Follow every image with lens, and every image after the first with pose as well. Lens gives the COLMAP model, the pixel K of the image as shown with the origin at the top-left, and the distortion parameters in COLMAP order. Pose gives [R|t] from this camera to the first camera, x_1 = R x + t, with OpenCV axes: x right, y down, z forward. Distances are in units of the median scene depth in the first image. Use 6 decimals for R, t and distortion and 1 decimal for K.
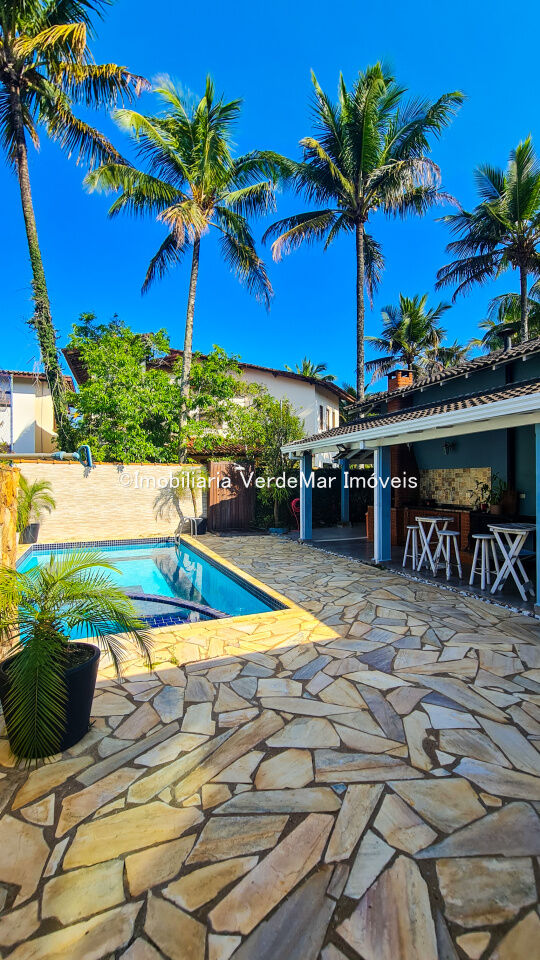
lens RADIAL K [[404.1, 0, 266.9], [0, 404.1, 481.2], [0, 0, 1]] dist [-0.000474, -0.000355]
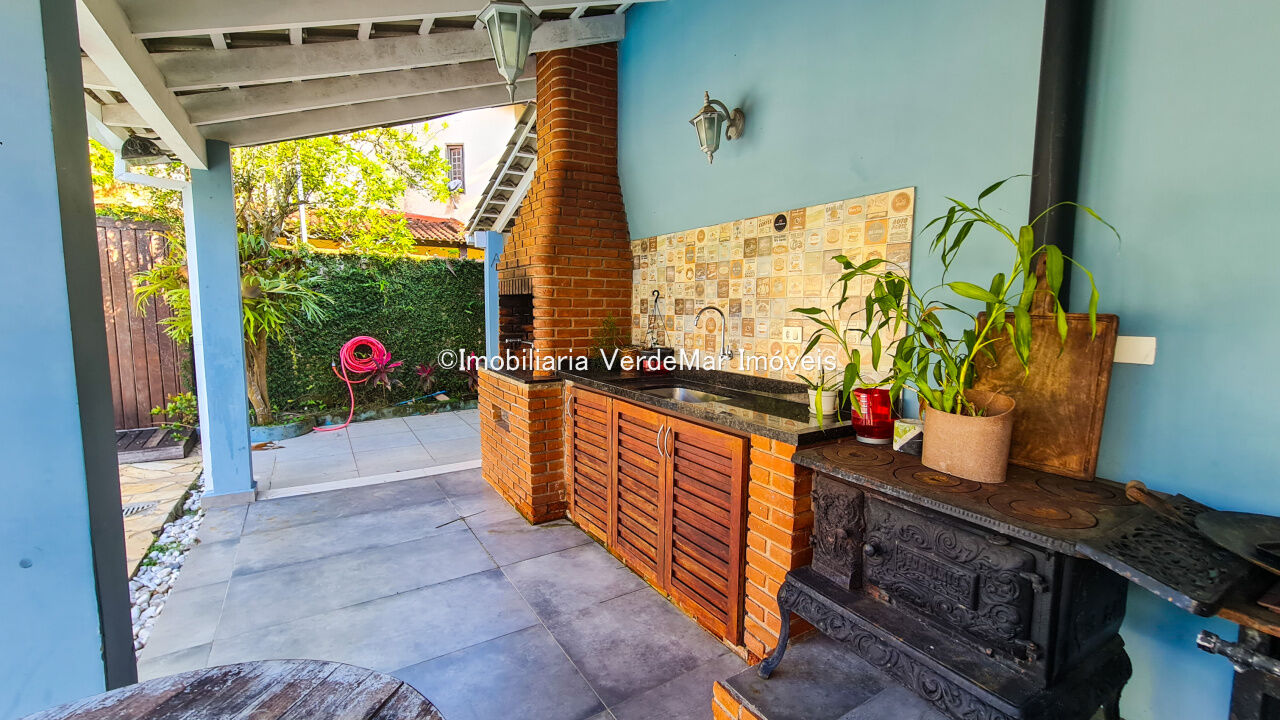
lens RADIAL K [[532.0, 0, 640.3], [0, 532.0, 362.6], [0, 0, 1]] dist [-0.000842, 0.000117]
pose [[0.982540, -0.007541, 0.185901, 0.383486], [-0.012026, 0.994515, 0.103902, 0.021048], [-0.185665, -0.104324, 0.977059, 0.771357]]
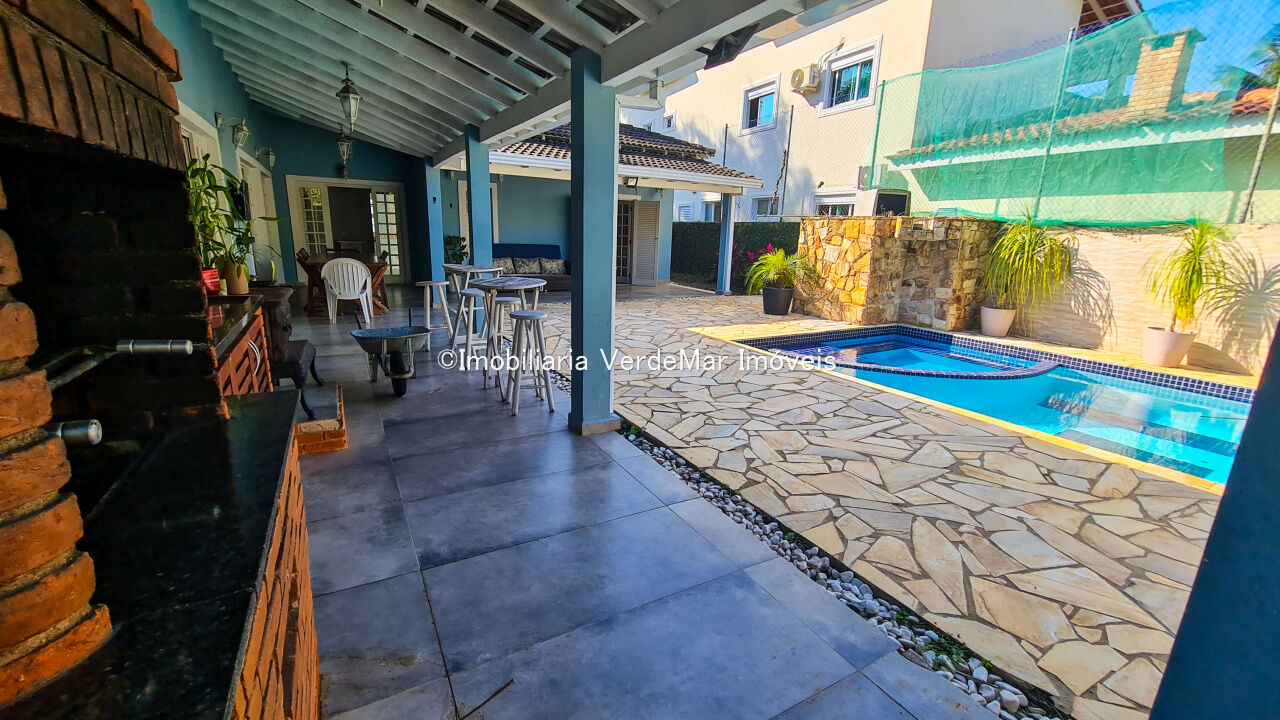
lens RADIAL K [[532.0, 0, 640.3], [0, 532.0, 362.6], [0, 0, 1]] dist [-0.000842, 0.000117]
pose [[-0.990437, 0.004745, -0.137883, 0.284143], [-0.028766, 0.970340, 0.240028, 0.022350], [0.134933, 0.241699, -0.960924, 1.355251]]
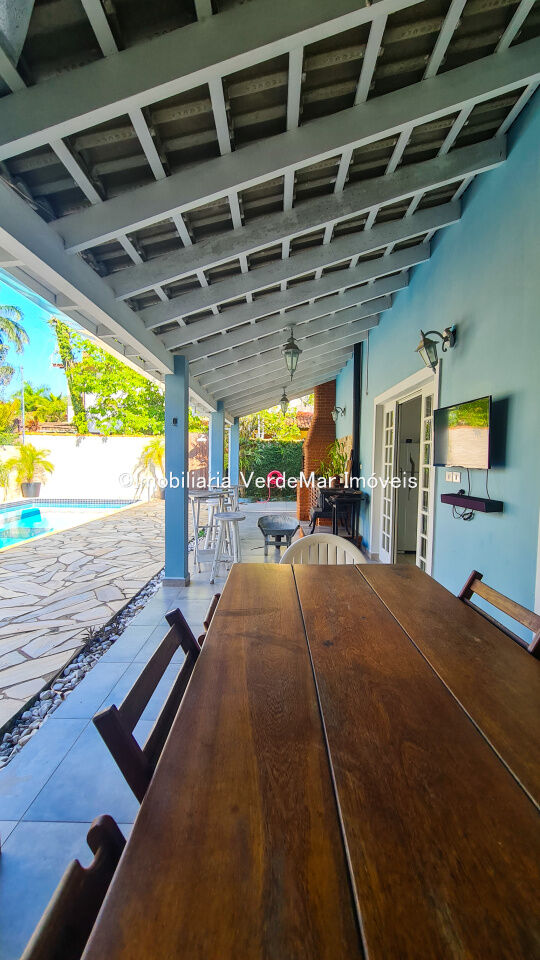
lens RADIAL K [[399.5, 0, 267.0], [0, 399.5, 482.3], [0, 0, 1]] dist [-0.001033, -0.000048]
pose [[0.922776, 0.038637, -0.383396, 0.709288], [-0.016611, 0.998024, 0.060597, 0.019525], [0.384980, -0.049549, 0.921594, 0.137908]]
